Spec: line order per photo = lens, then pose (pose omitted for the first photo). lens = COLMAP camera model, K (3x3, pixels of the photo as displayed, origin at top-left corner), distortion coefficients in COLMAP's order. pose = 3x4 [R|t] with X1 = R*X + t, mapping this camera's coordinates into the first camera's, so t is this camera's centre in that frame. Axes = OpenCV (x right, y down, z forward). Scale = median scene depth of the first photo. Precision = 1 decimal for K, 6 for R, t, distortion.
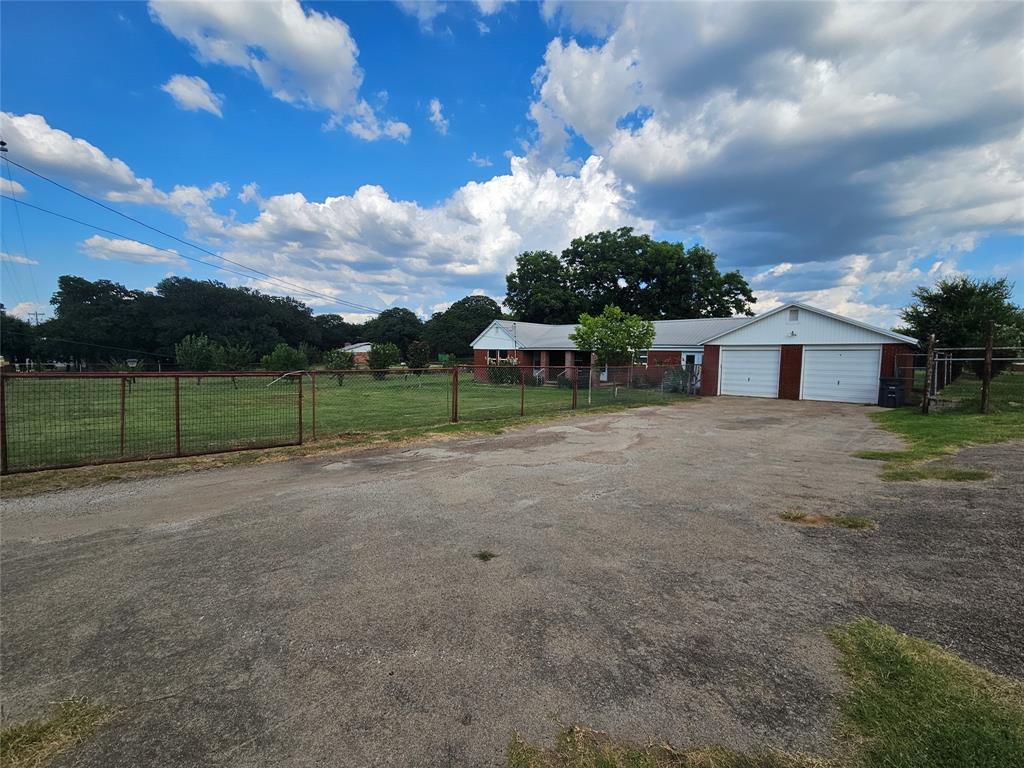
lens RADIAL K [[423.1, 0, 515.5], [0, 423.1, 383.9], [0, 0, 1]] dist [0.000136, 0.000109]
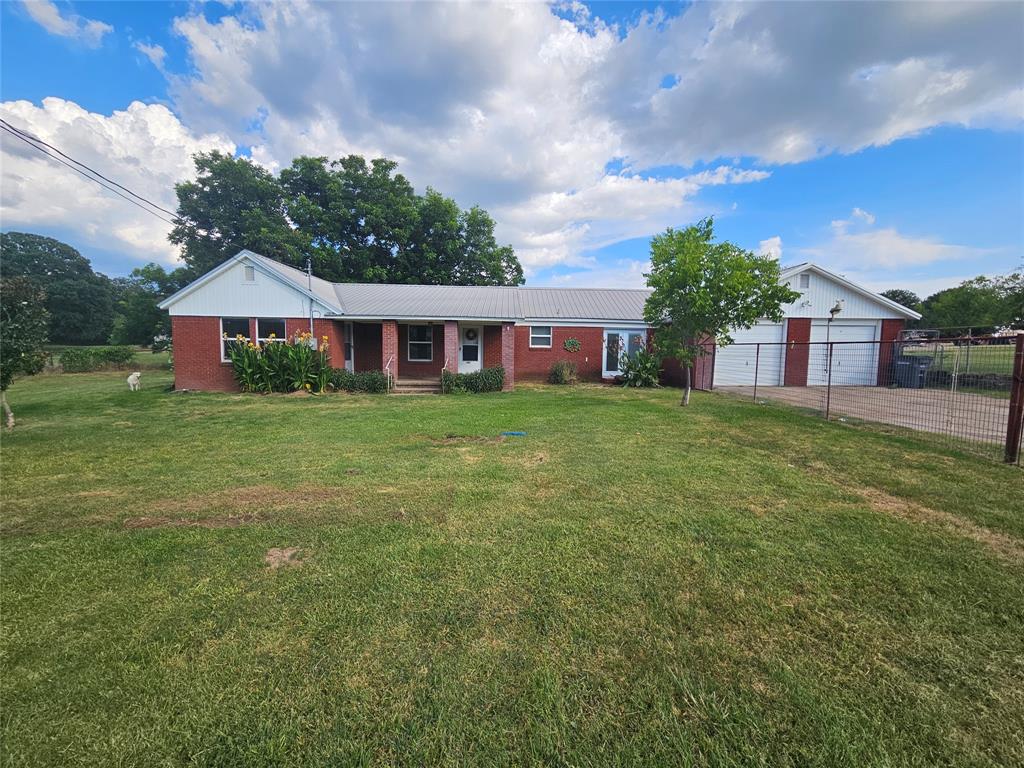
lens RADIAL K [[423.1, 0, 515.5], [0, 423.1, 383.9], [0, 0, 1]] dist [0.000136, 0.000109]
pose [[0.693097, -0.063587, 0.718034, -0.212141], [0.047174, 0.997968, 0.042841, -0.019679], [-0.719299, 0.004180, 0.694688, 0.575375]]
